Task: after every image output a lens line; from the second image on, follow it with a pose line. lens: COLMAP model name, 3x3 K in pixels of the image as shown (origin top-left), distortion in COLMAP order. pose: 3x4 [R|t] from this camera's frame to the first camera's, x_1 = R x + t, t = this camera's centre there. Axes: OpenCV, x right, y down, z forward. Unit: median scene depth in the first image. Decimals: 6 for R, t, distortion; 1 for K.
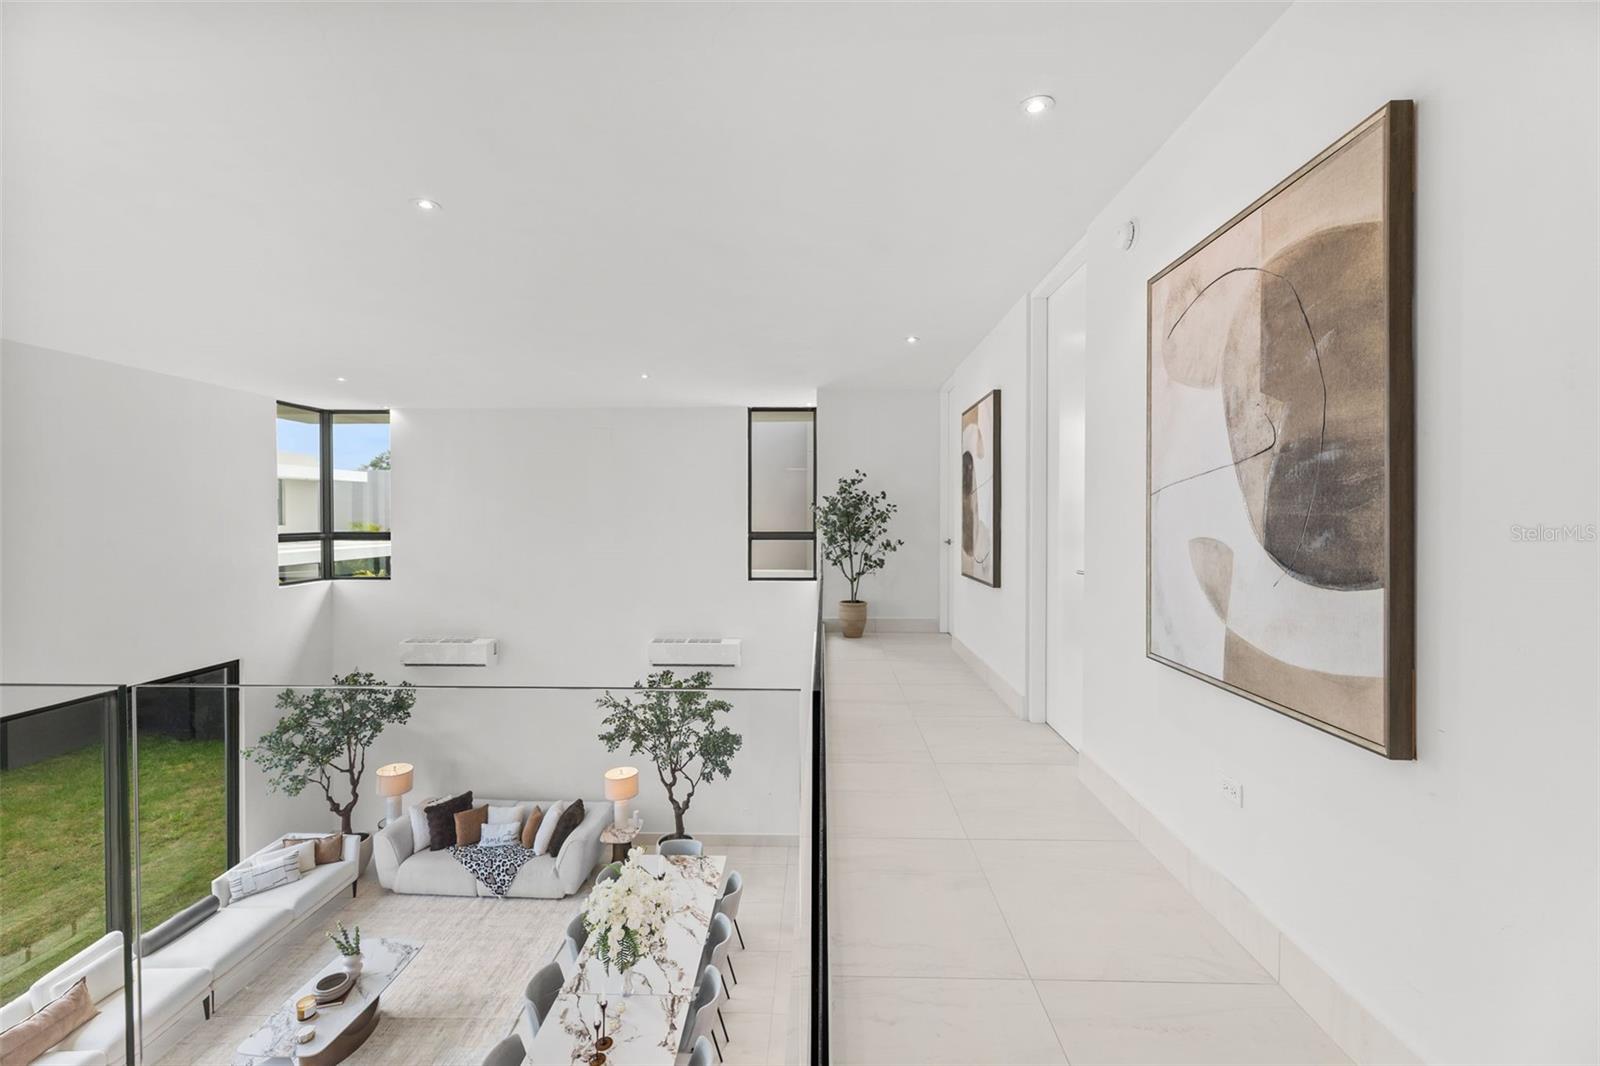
lens RADIAL K [[646.2, 0, 806.3], [0, 646.2, 520.2], [0, 0, 1]] dist [0.001985, 0.000017]
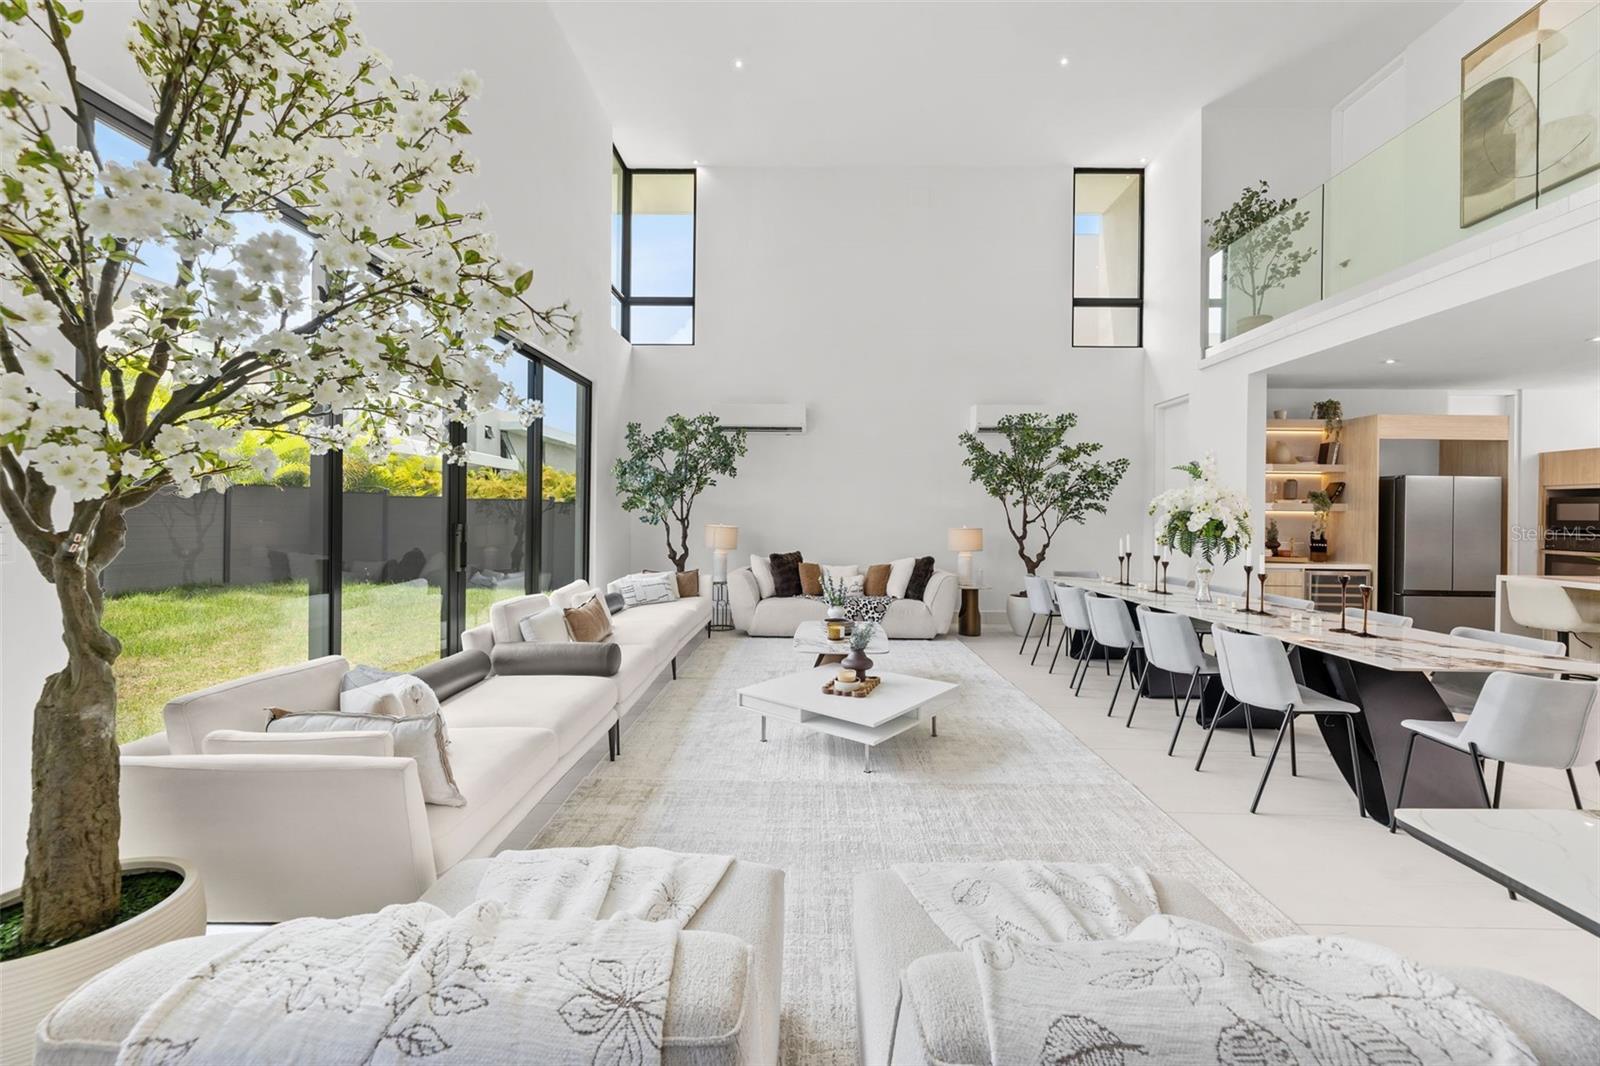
lens RADIAL K [[645.2, 0, 805.1], [0, 645.2, 519.3], [0, 0, 1]] dist [-0.001039, -0.000487]
pose [[0.999908, 0.011495, 0.007221, -0.545641], [-0.011462, 0.999924, -0.004604, 0.396730], [-0.007273, 0.004521, 0.999963, 0.051688]]
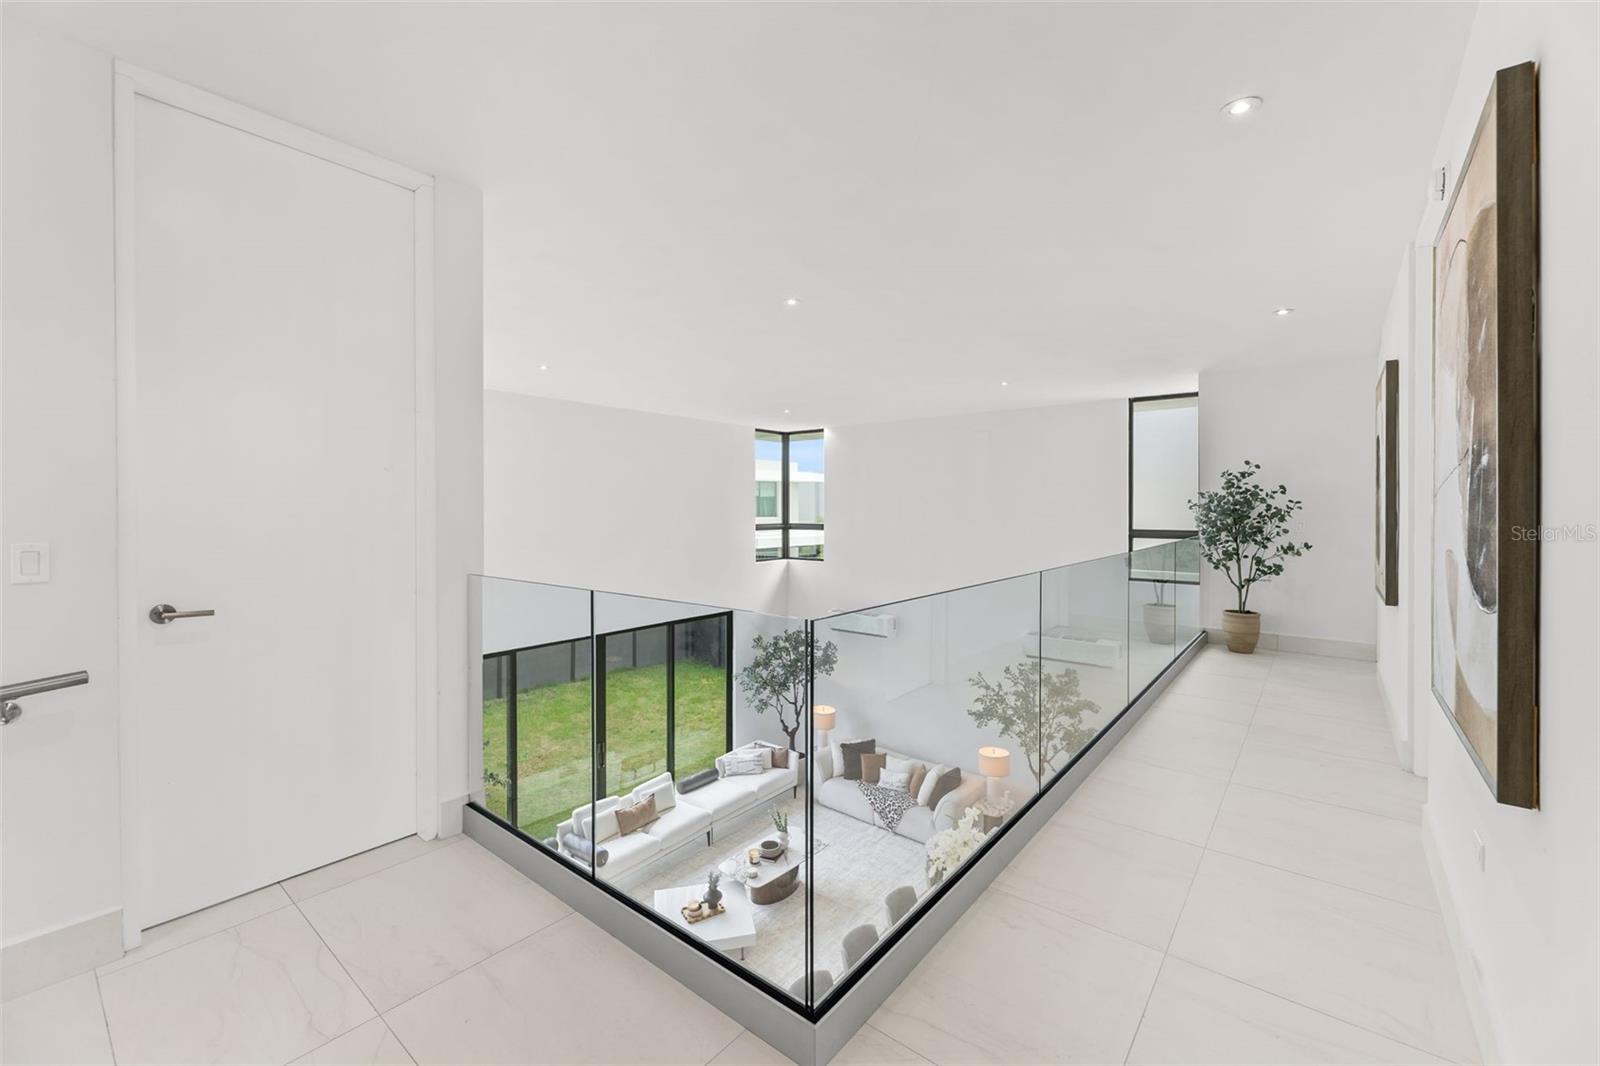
lens RADIAL K [[654.0, 0, 803.6], [0, 654.0, 509.3], [0, 0, 1]] dist [-0.001921, -0.007217]
pose [[0.793071, 0.001329, -0.609127, 0.127579], [-0.005072, 0.999977, -0.004422, -0.005145], [0.609108, 0.006596, 0.793060, -0.055586]]
